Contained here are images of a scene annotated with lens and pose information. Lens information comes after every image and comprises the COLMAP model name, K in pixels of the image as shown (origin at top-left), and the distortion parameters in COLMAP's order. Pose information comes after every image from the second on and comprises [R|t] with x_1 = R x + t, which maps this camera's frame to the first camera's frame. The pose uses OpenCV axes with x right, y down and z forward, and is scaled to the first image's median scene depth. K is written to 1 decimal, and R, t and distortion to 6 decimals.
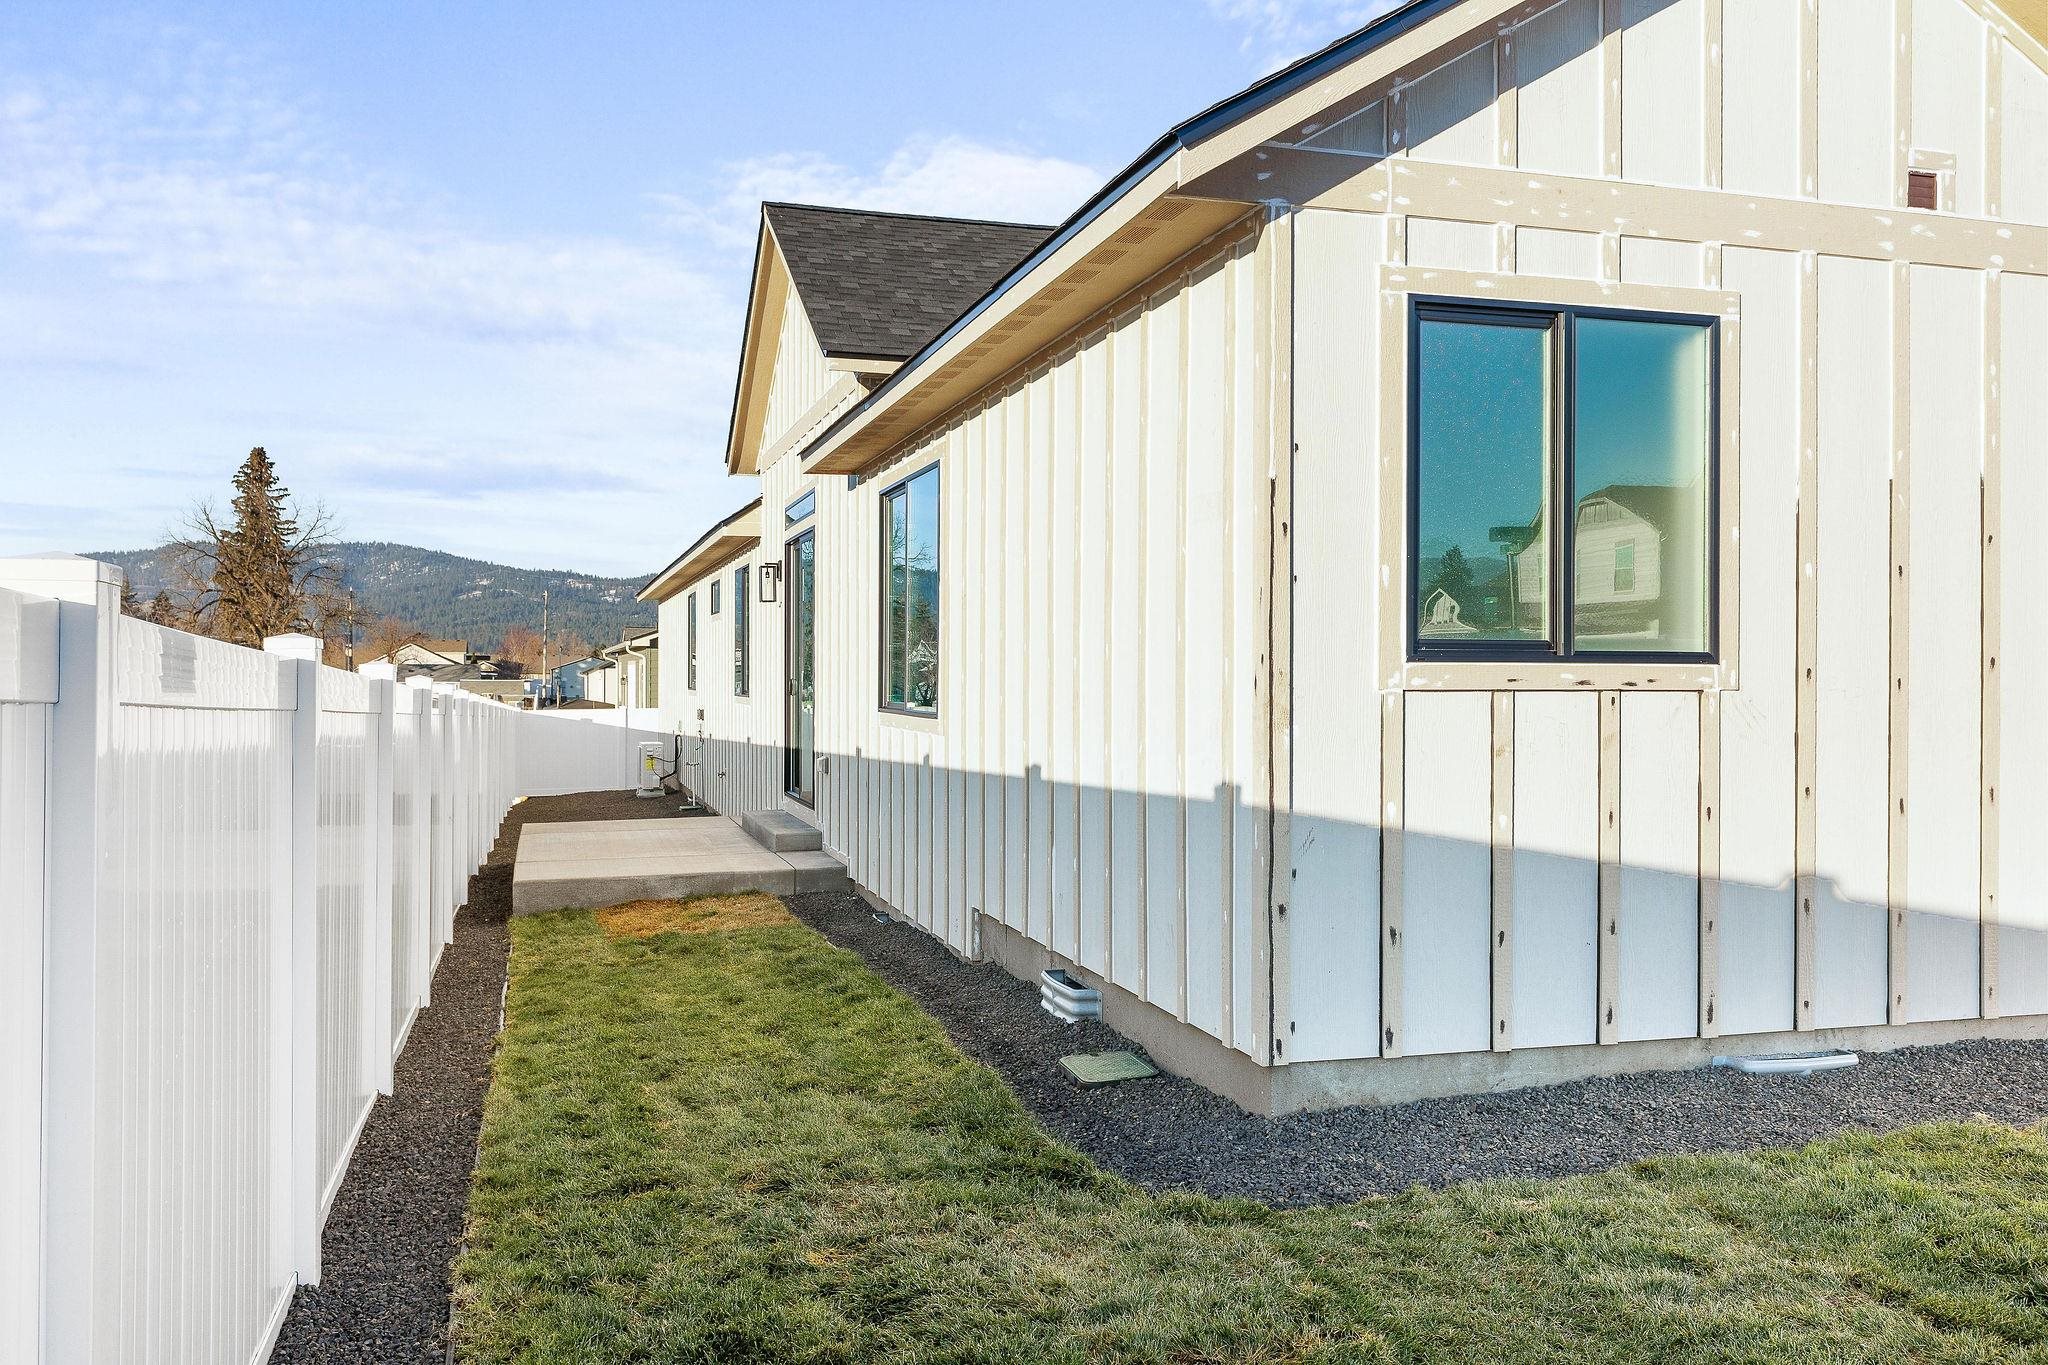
lens RADIAL K [[1665.3, 0, 1024.0], [0, 1665.3, 682.5], [0, 0, 1]] dist [0.026620, -0.036519]
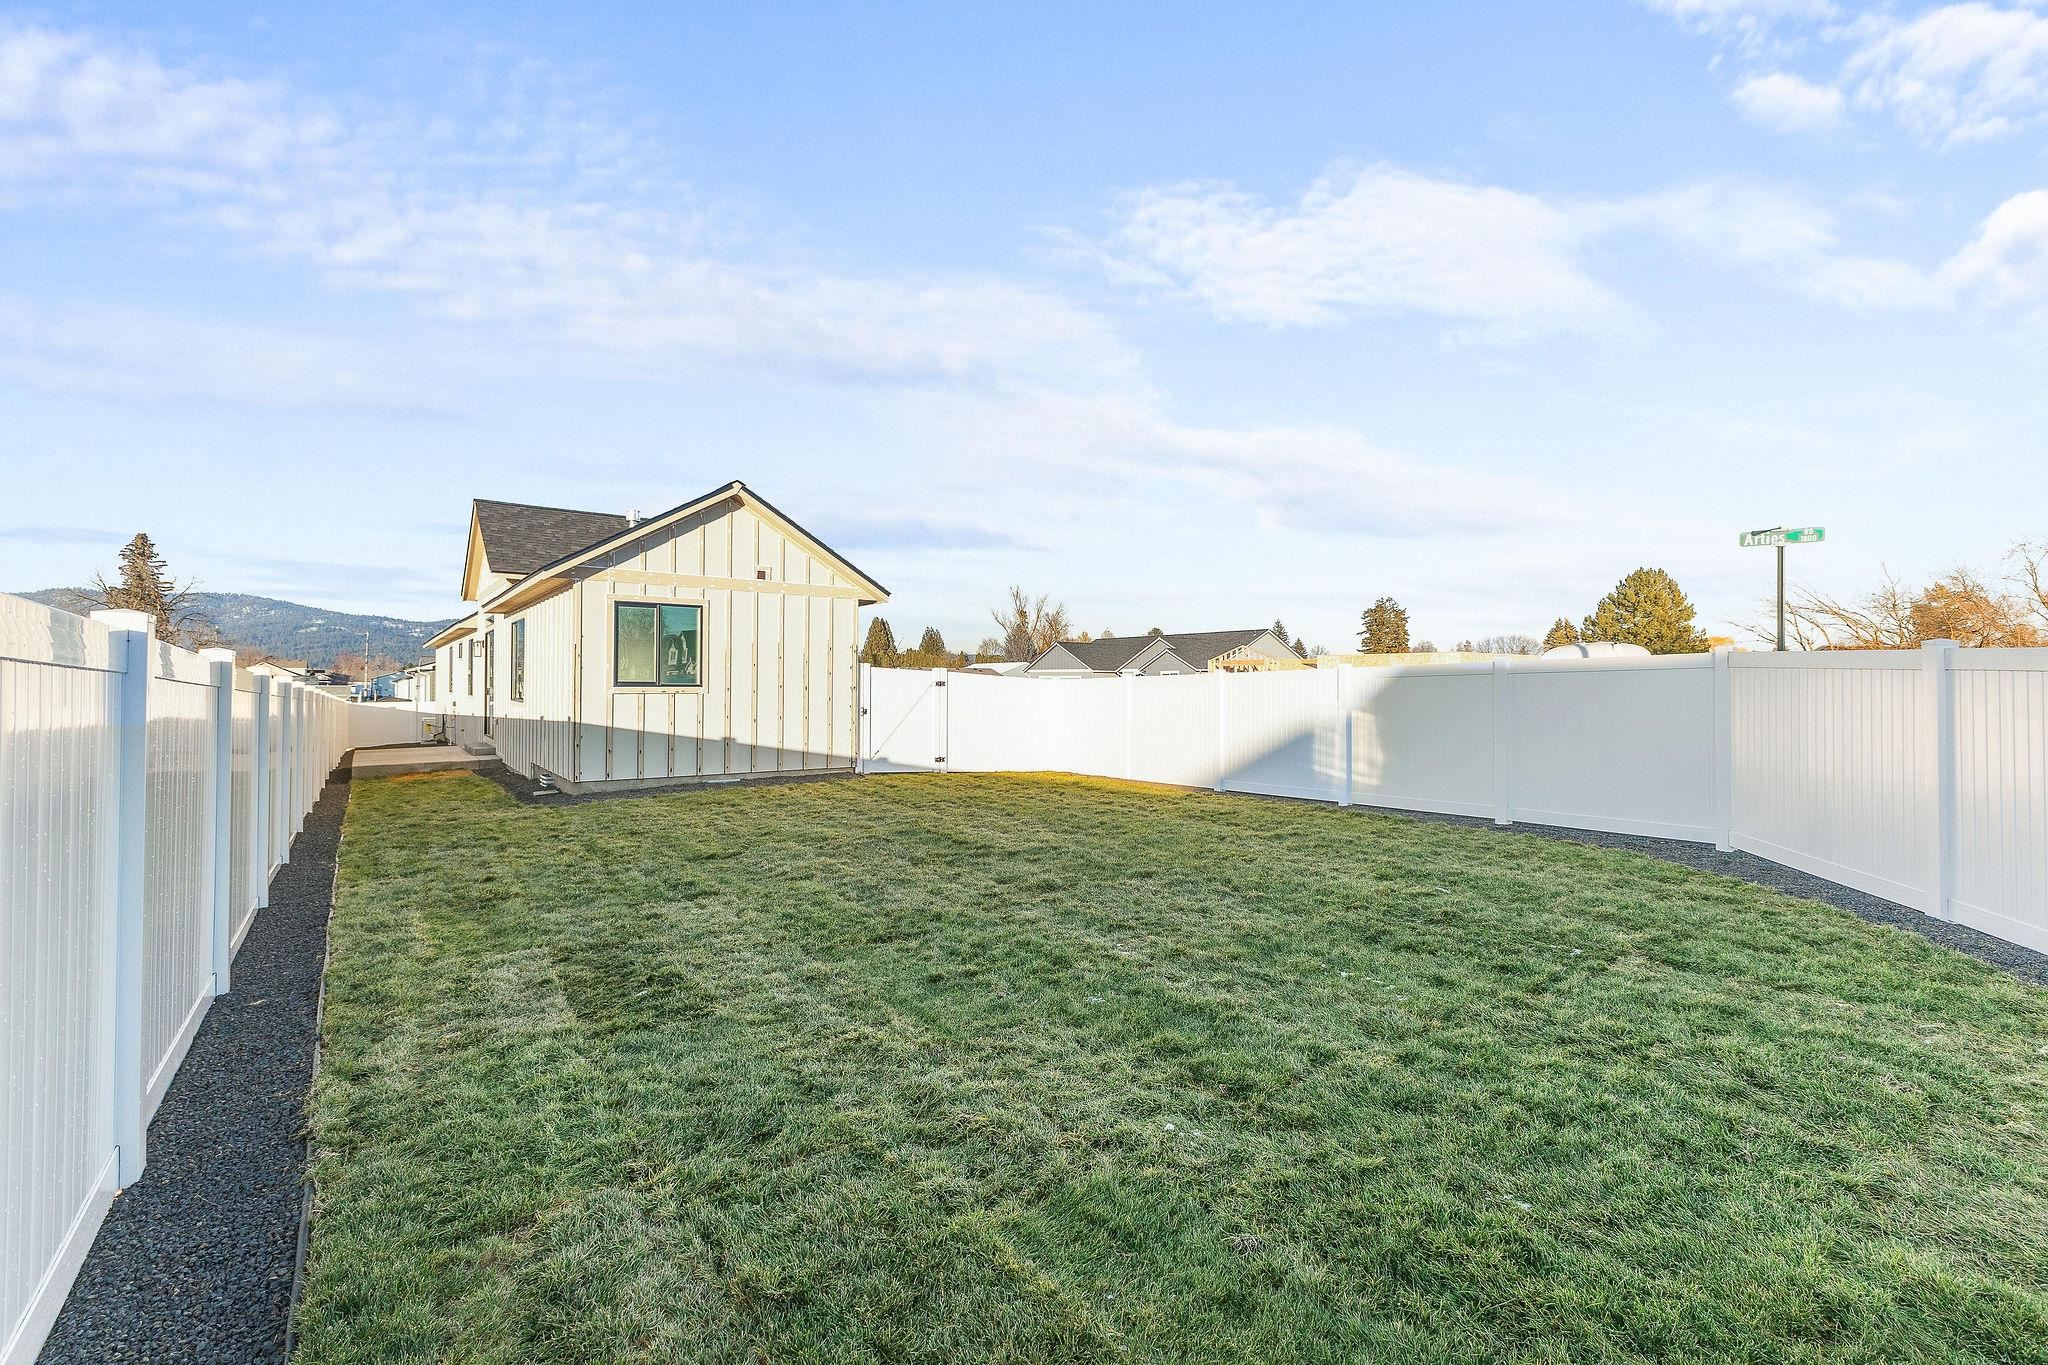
lens RADIAL K [[897.6, 0, 1031.7], [0, 897.6, 674.8], [0, 0, 1]] dist [0.011533, 0.000412]
pose [[0.937430, 0.006279, 0.348118, 0.164387], [-0.001486, 0.999900, -0.014033, -0.004759], [-0.348172, 0.012638, 0.937346, -0.580431]]
